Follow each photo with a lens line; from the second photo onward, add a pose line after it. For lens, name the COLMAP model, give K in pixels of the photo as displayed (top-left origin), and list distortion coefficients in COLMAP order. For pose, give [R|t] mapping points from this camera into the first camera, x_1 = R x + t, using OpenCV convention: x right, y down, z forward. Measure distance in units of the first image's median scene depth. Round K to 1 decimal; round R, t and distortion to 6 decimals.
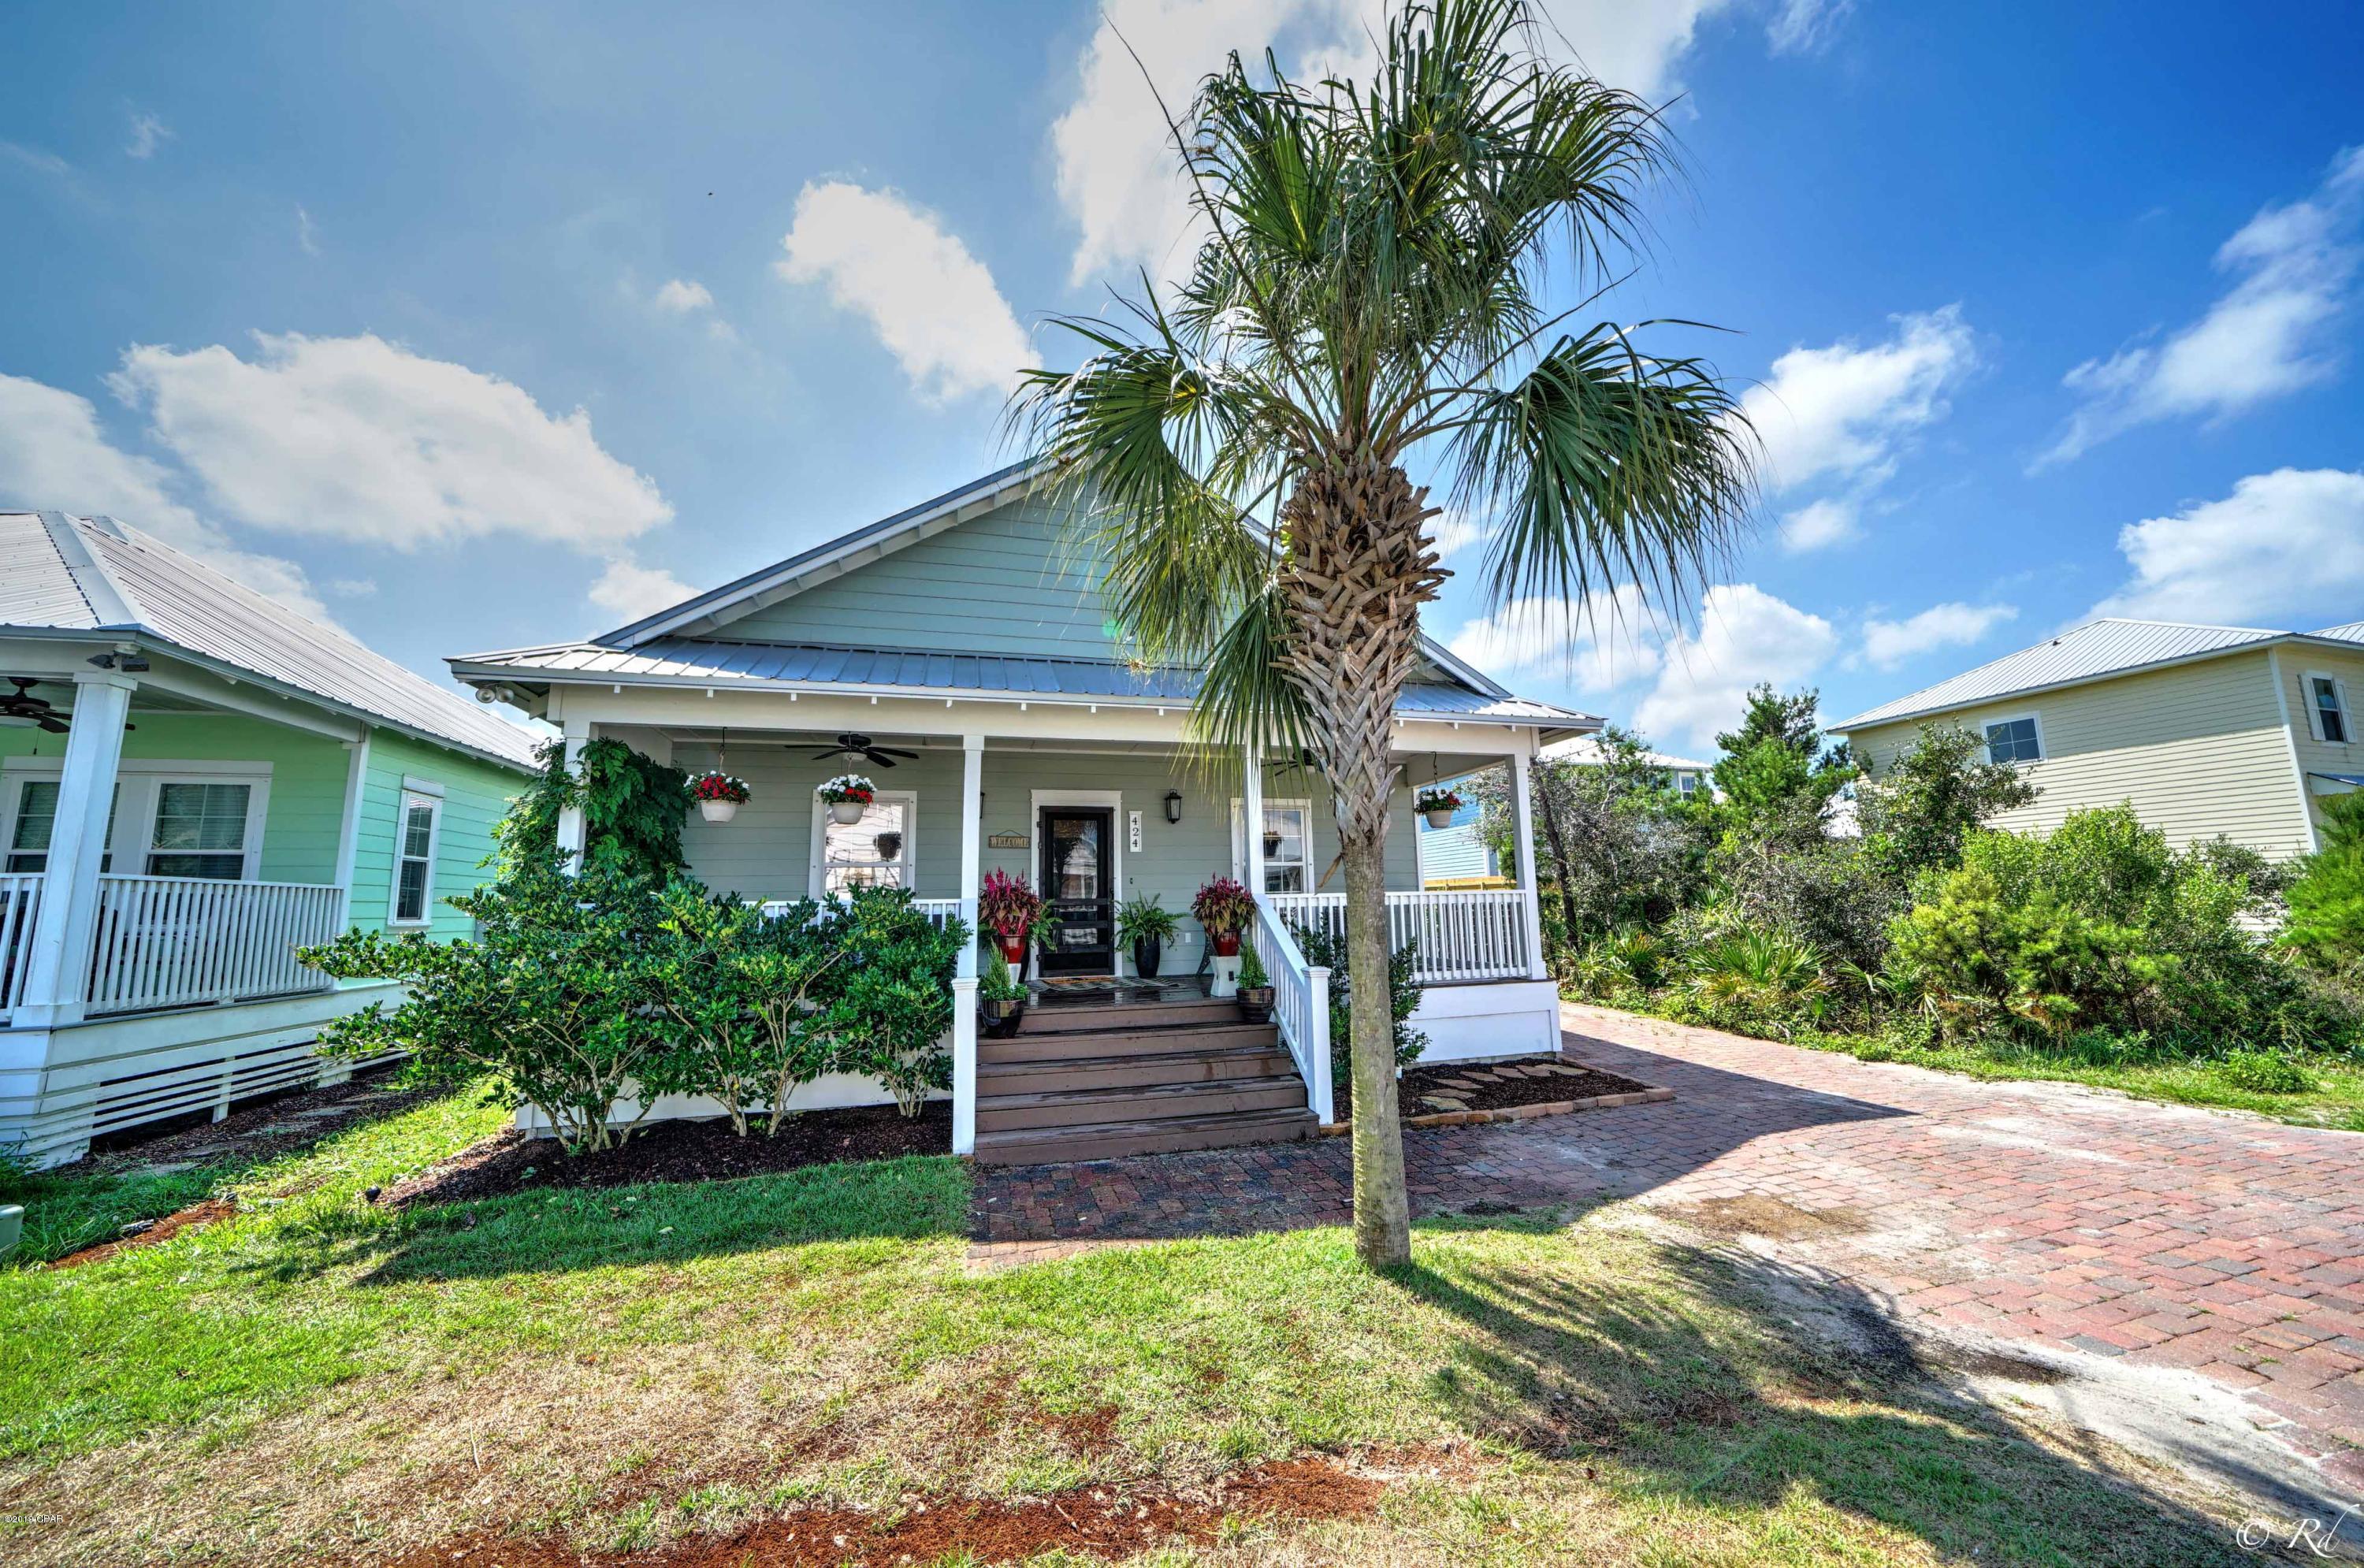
lens RADIAL K [[817.8, 0, 1178.1], [0, 817.8, 786.1], [0, 0, 1]] dist [-0.023127, 0.001929]
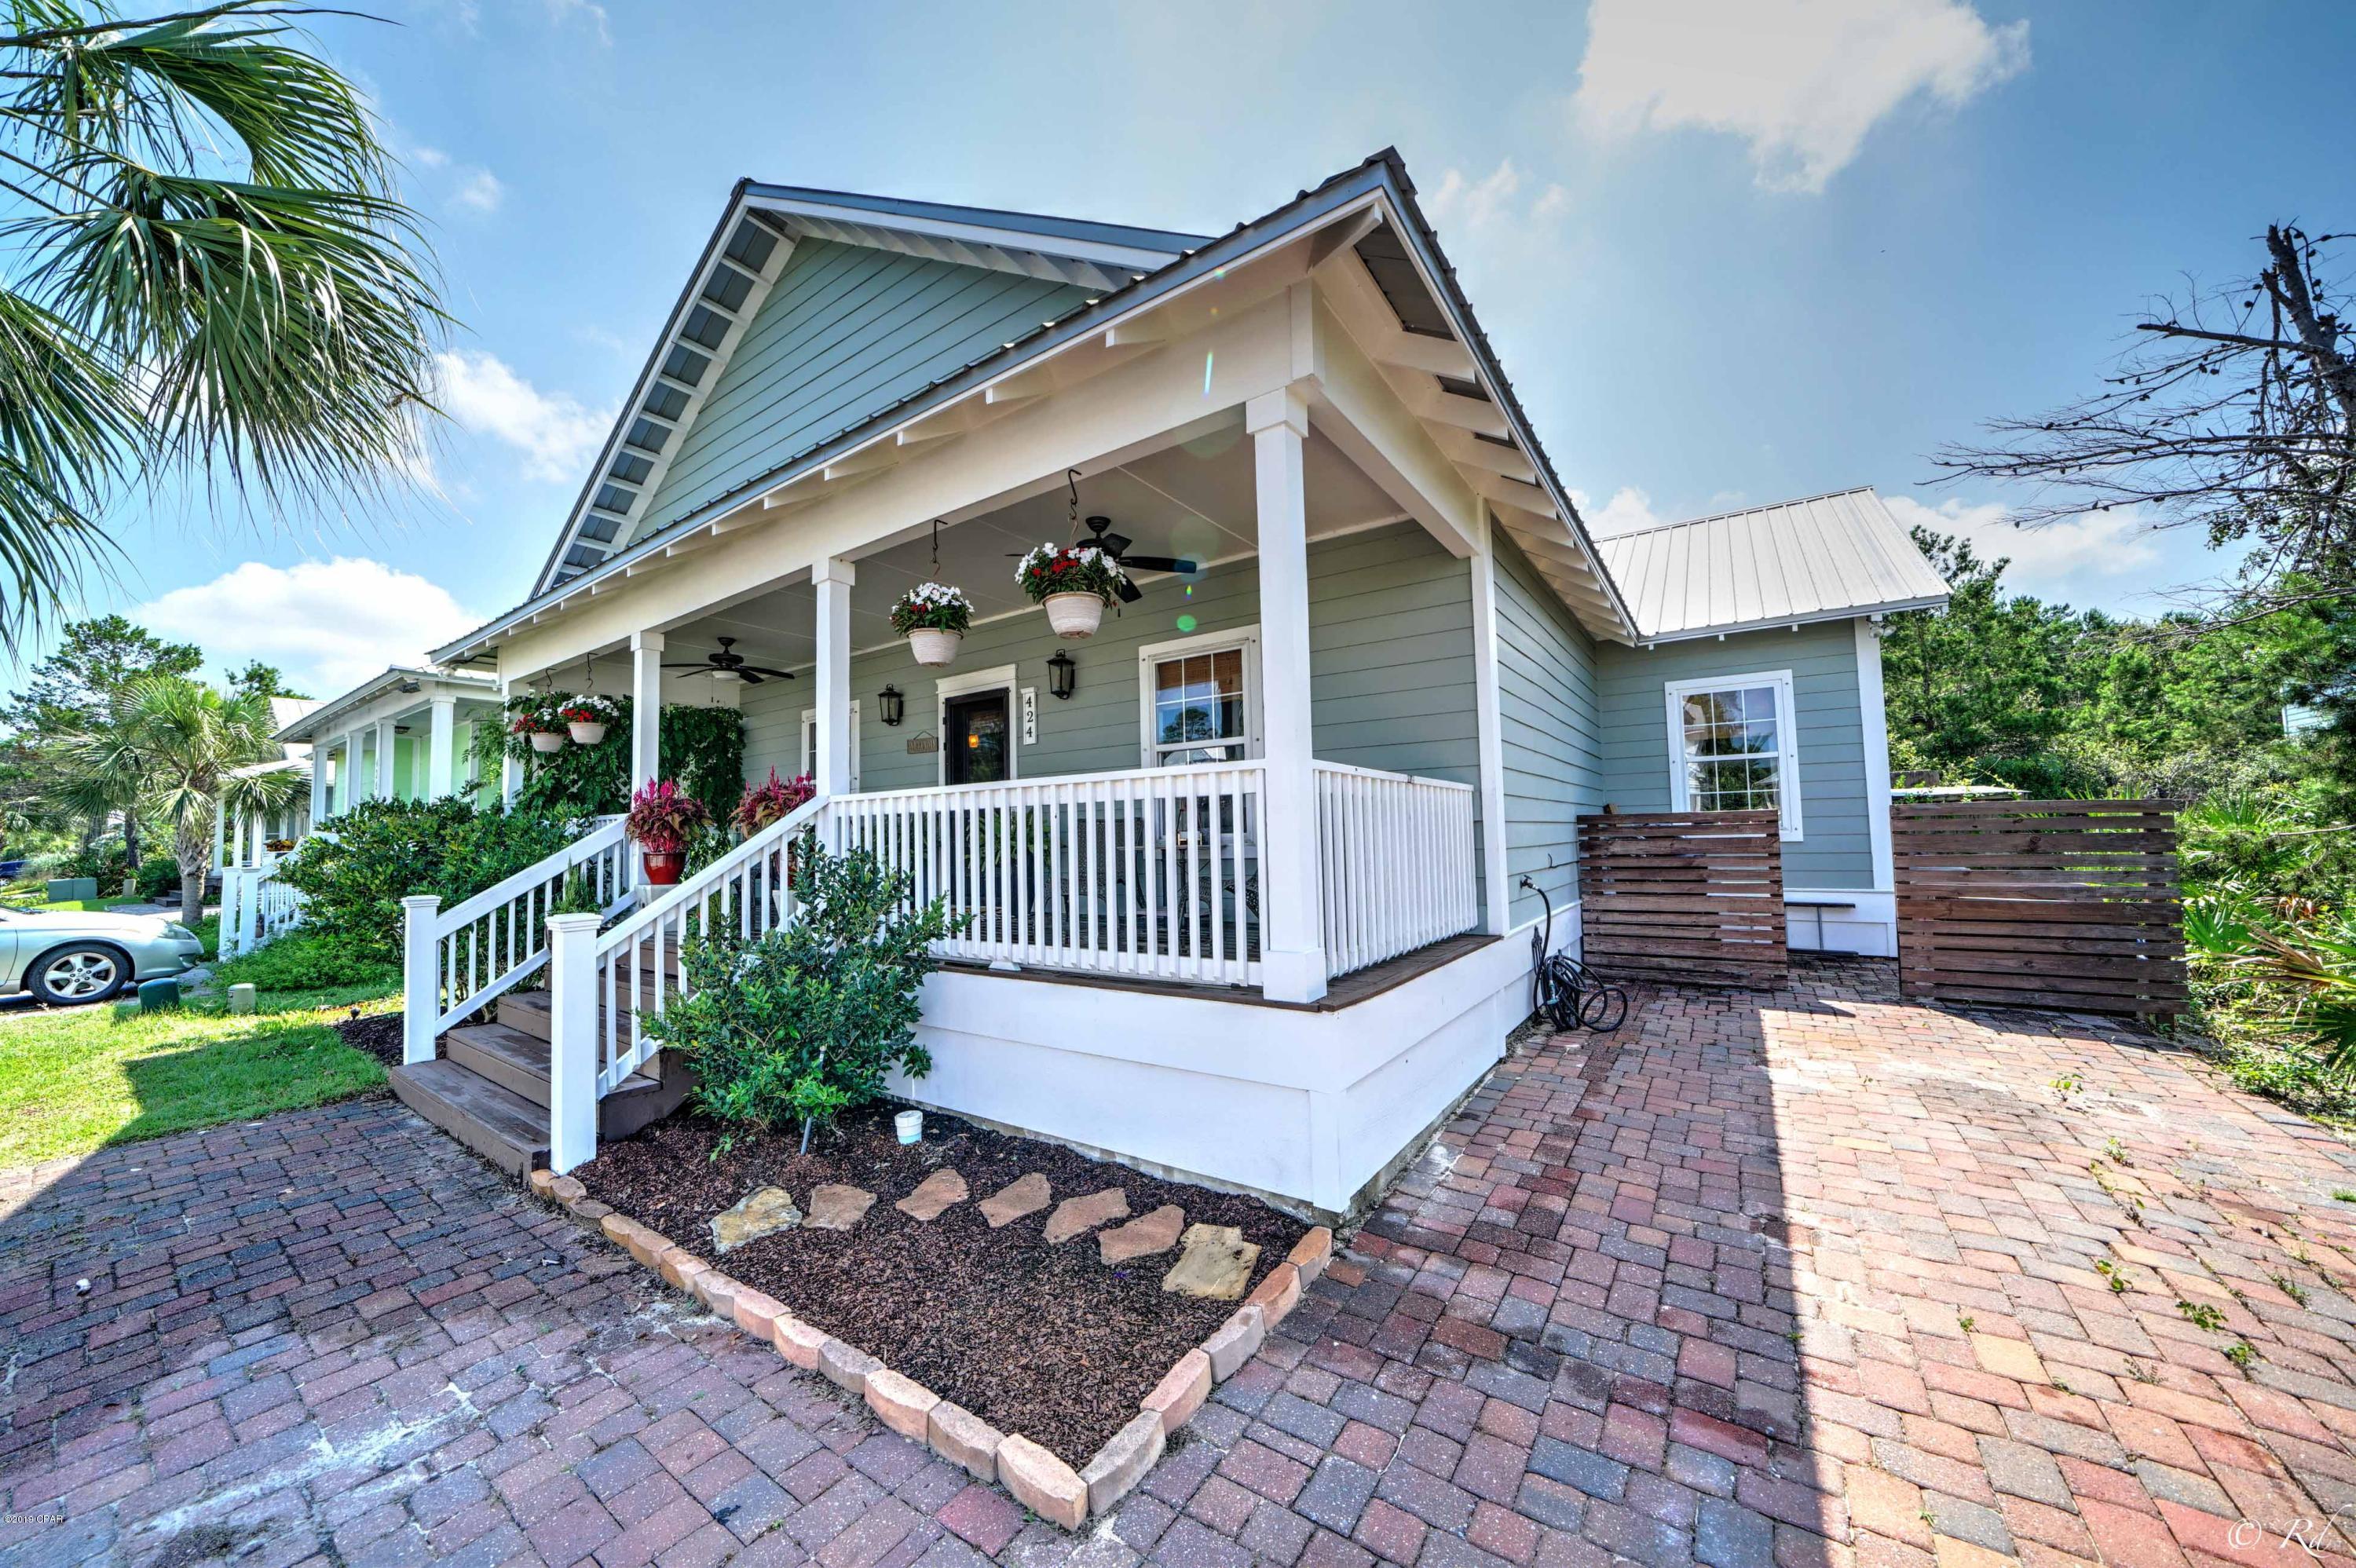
lens RADIAL K [[817.1, 0, 1166.7], [0, 817.1, 793.2], [0, 0, 1]] dist [-0.025037, 0.003093]
pose [[0.641419, -0.037483, -0.766275, 1.071904], [0.120601, 0.991314, 0.052459, 0.184607], [0.757653, -0.126062, 0.640368, 1.141498]]
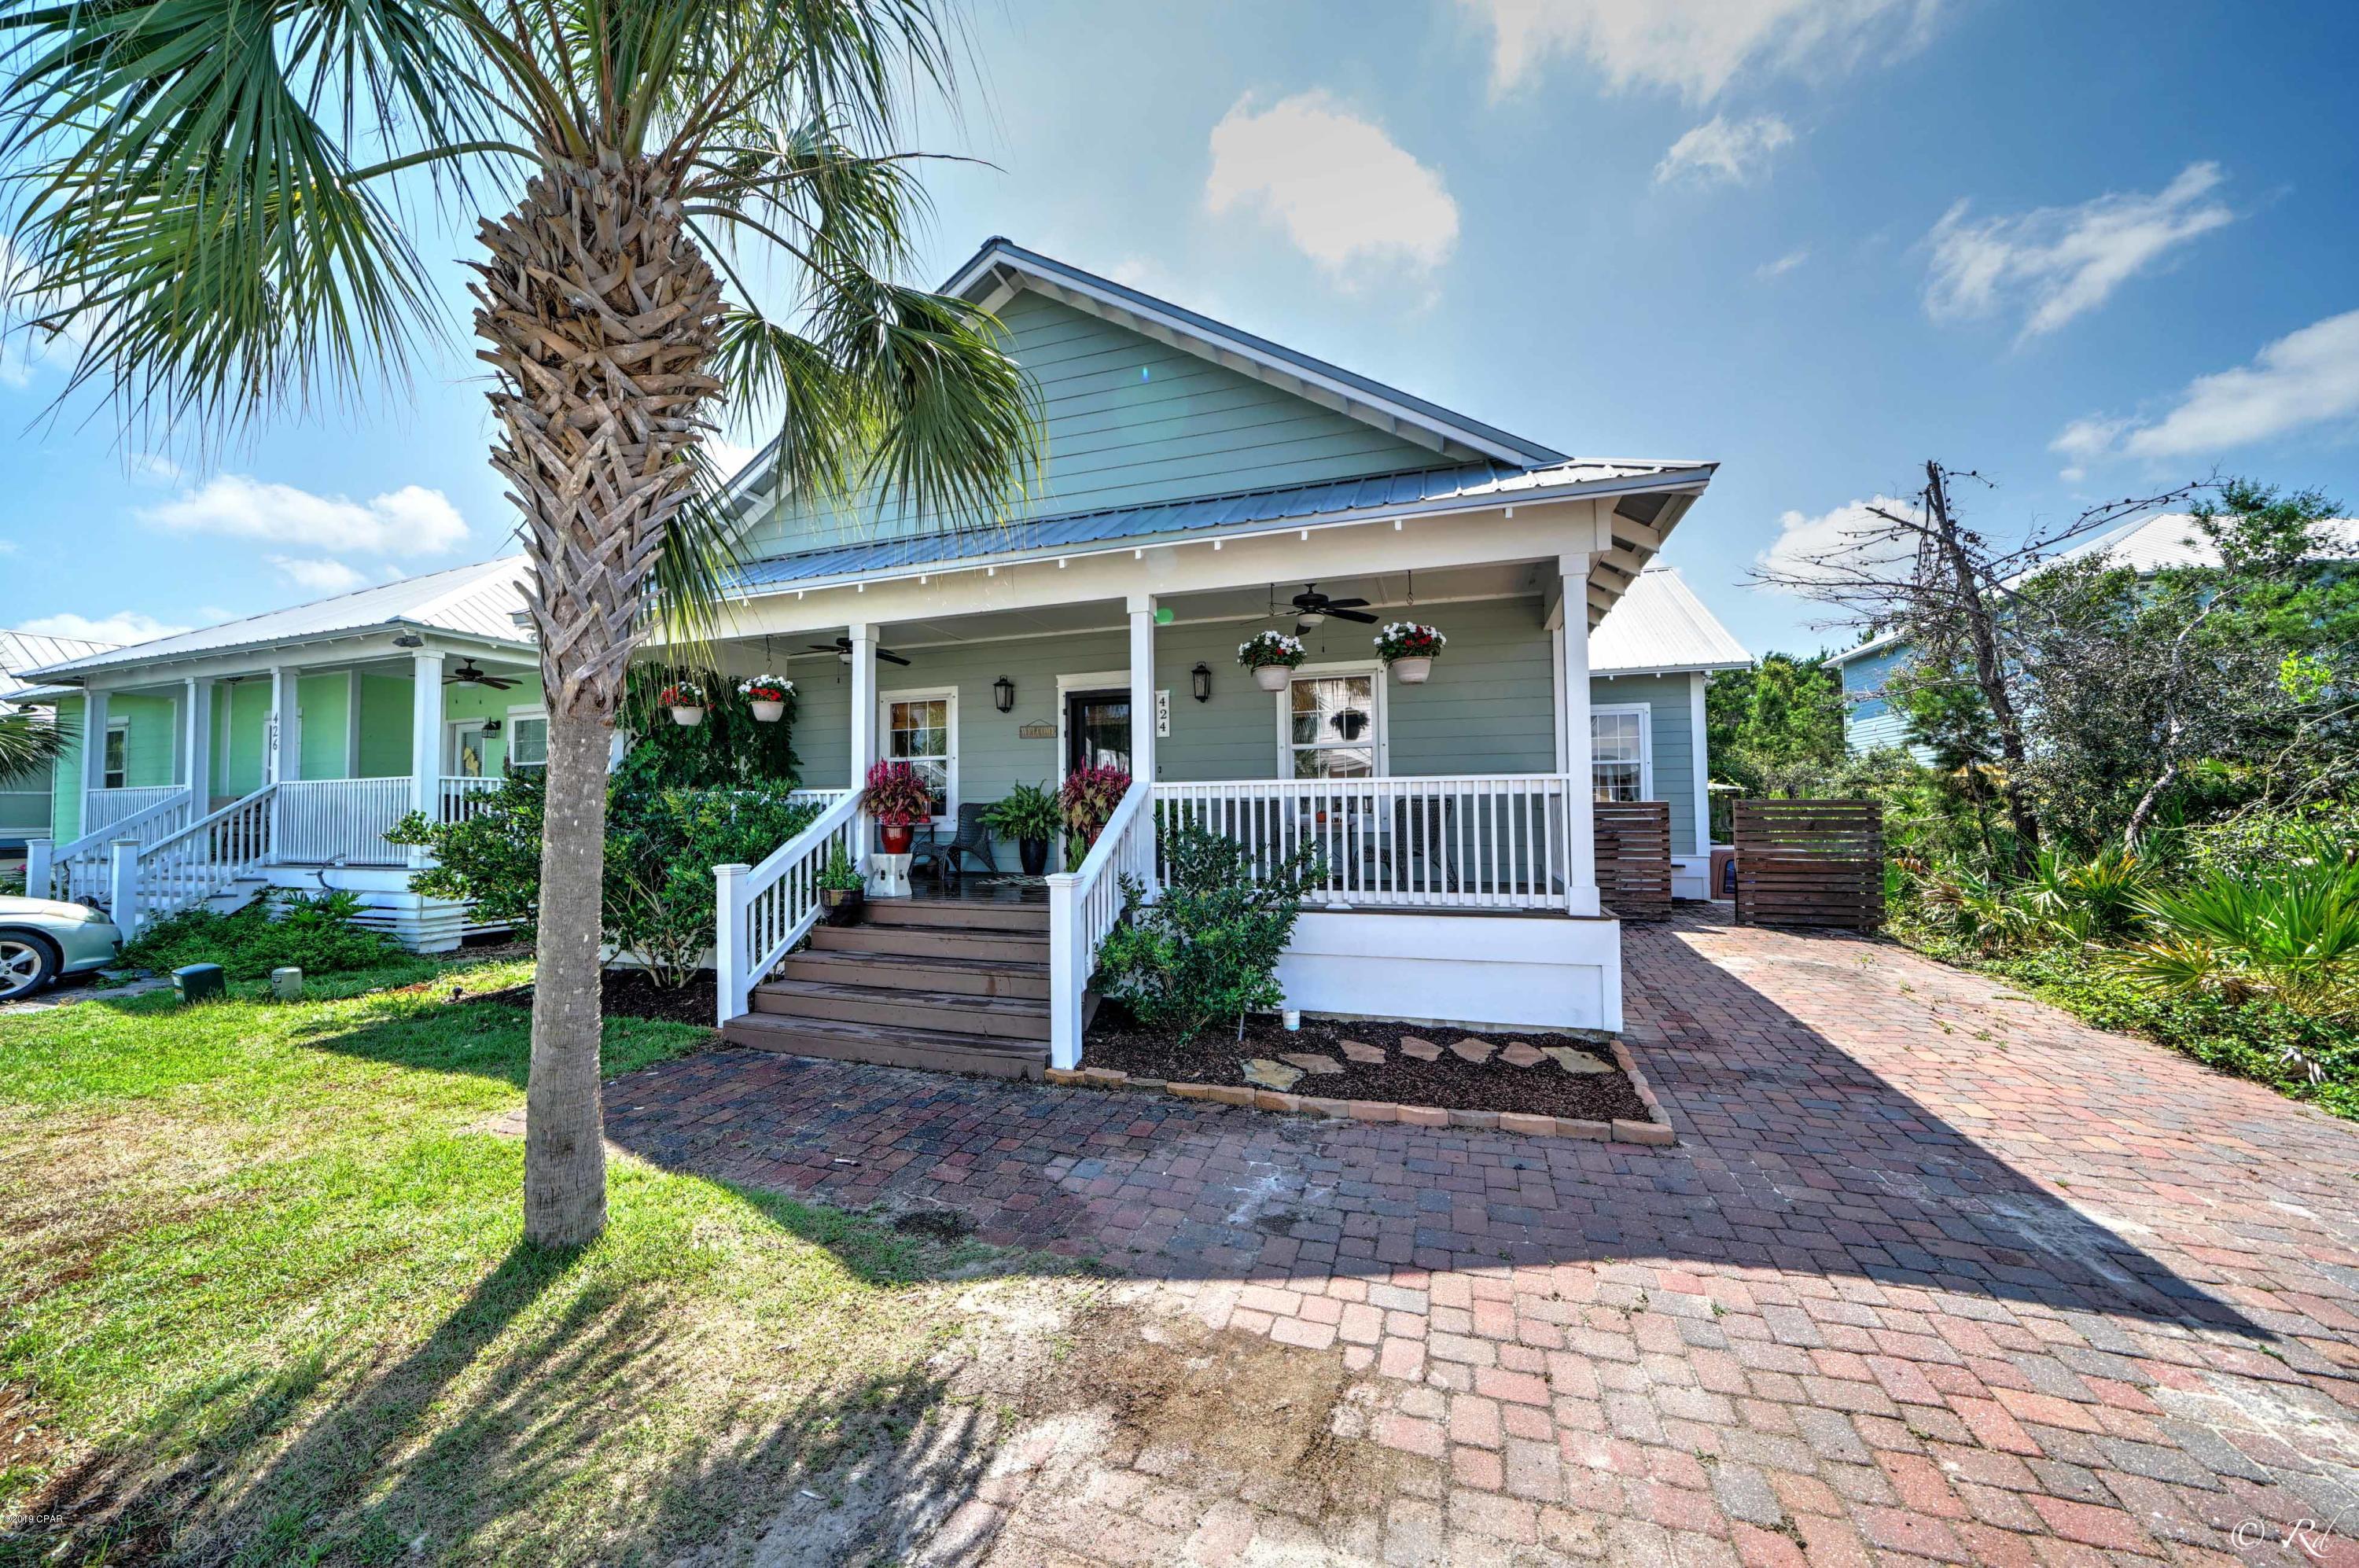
lens RADIAL K [[816.1, 0, 1175.6], [0, 816.1, 786.1], [0, 0, 1]] dist [-0.023127, 0.001929]
pose [[0.834131, -0.004919, -0.551545, 0.814214], [0.074567, 0.991786, 0.103927, 0.078377], [0.546503, -0.127816, 0.827646, 0.504212]]
